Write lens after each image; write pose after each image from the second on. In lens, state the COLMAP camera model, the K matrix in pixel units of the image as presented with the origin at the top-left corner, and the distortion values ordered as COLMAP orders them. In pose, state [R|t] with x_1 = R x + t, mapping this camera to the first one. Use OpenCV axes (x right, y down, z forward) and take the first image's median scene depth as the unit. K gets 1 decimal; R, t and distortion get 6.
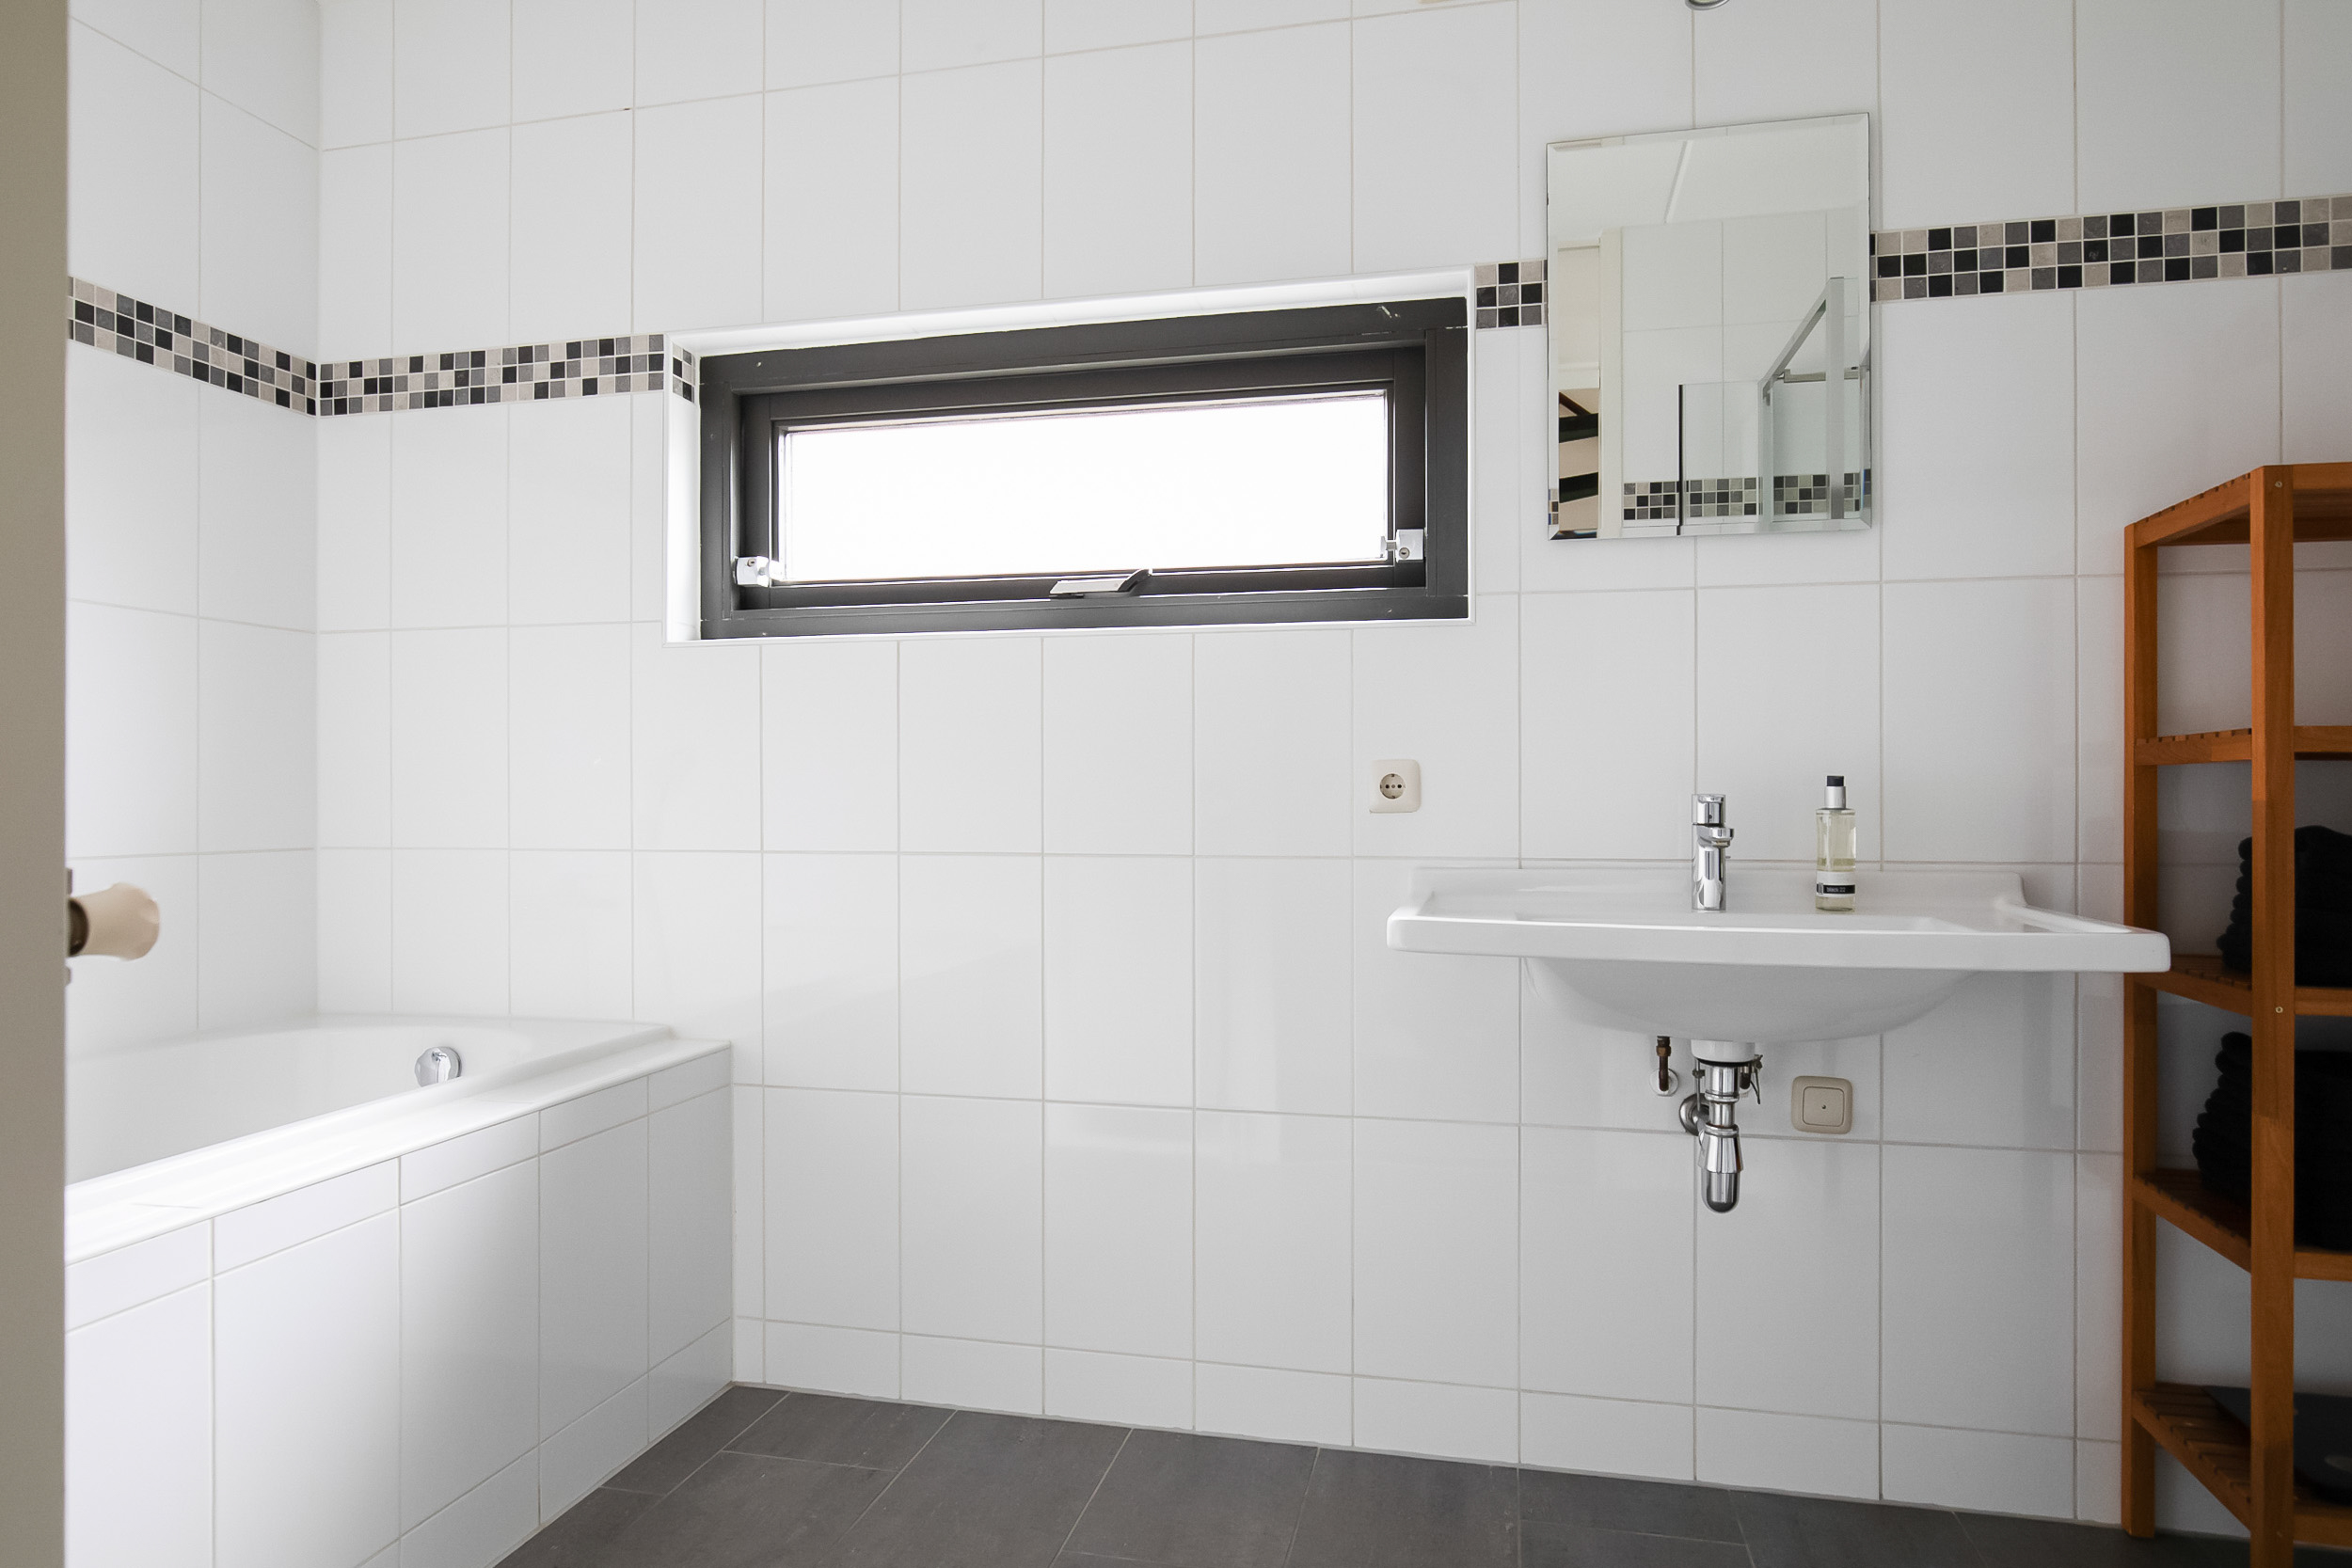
lens RADIAL K [[1377.7, 0, 1169.0], [0, 1377.7, 790.7], [0, 0, 1]] dist [-0.018272, 0.002301]
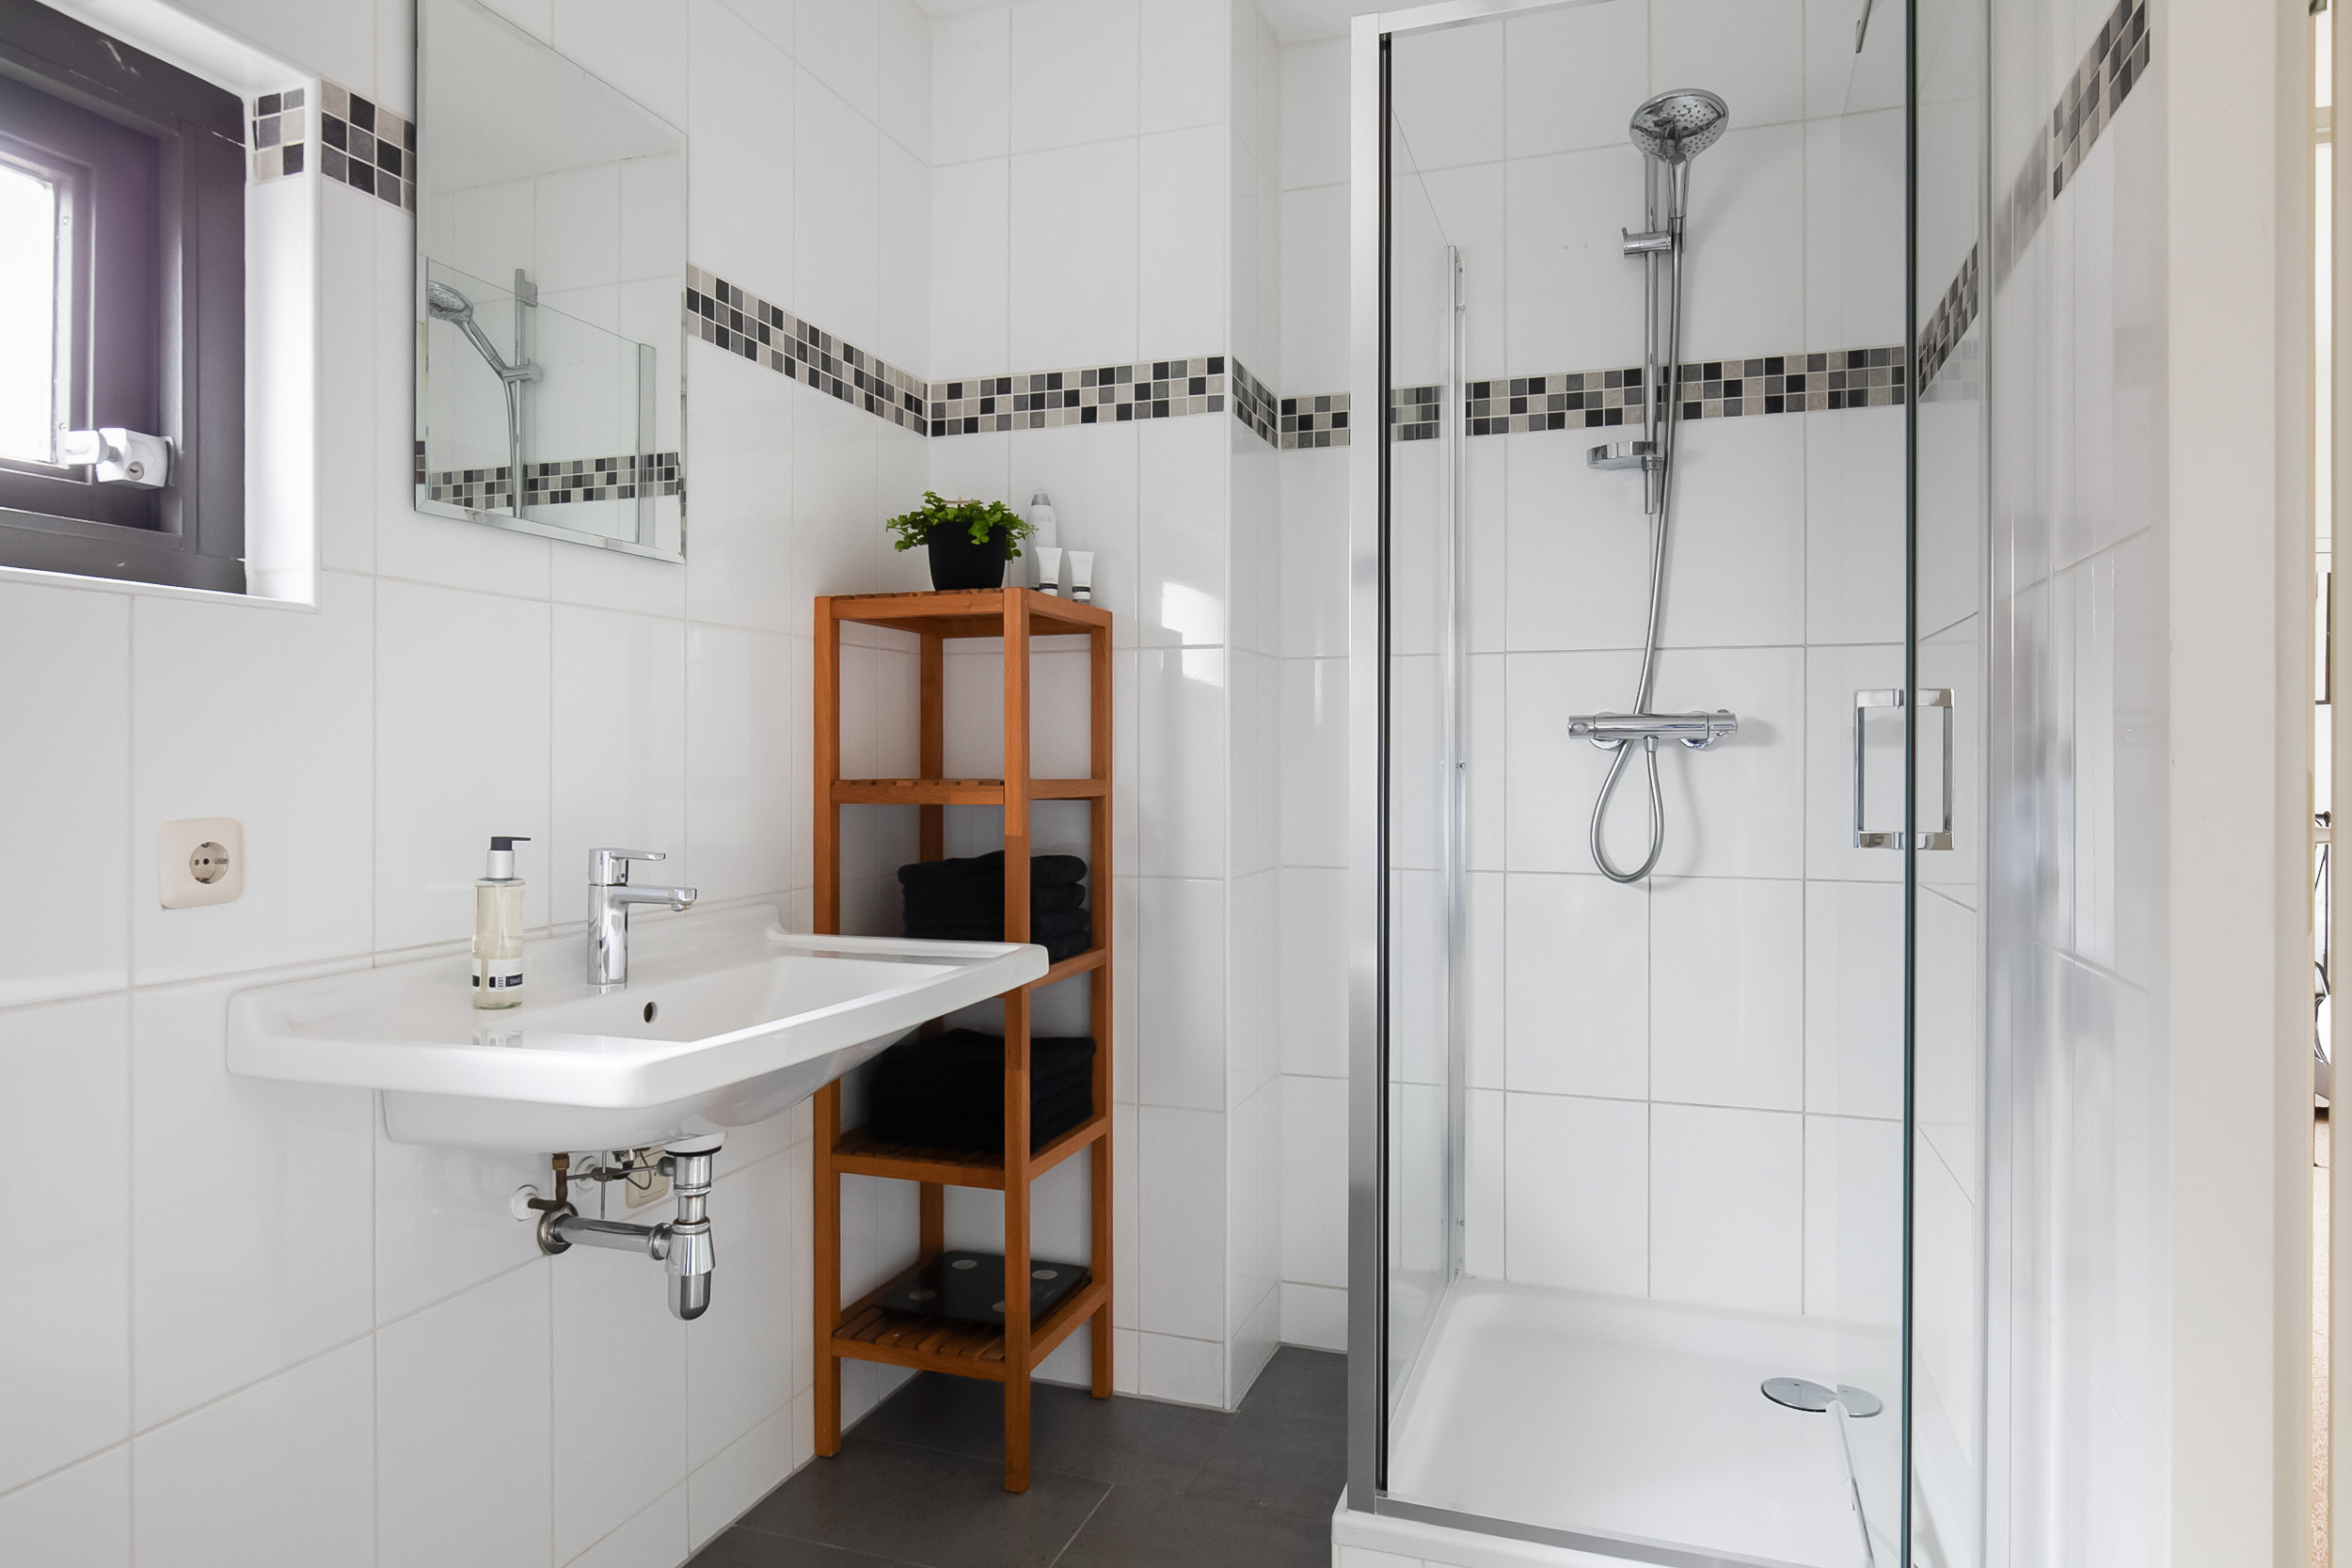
lens RADIAL K [[1377.7, 0, 1151.7], [0, 1377.7, 751.3], [0, 0, 1]] dist [-0.018272, 0.002301]
pose [[0.125134, 0.006986, 0.992115, -0.419497], [0.002320, 0.999970, -0.007334, -0.051169], [-0.992137, 0.003219, 0.125114, 0.560302]]
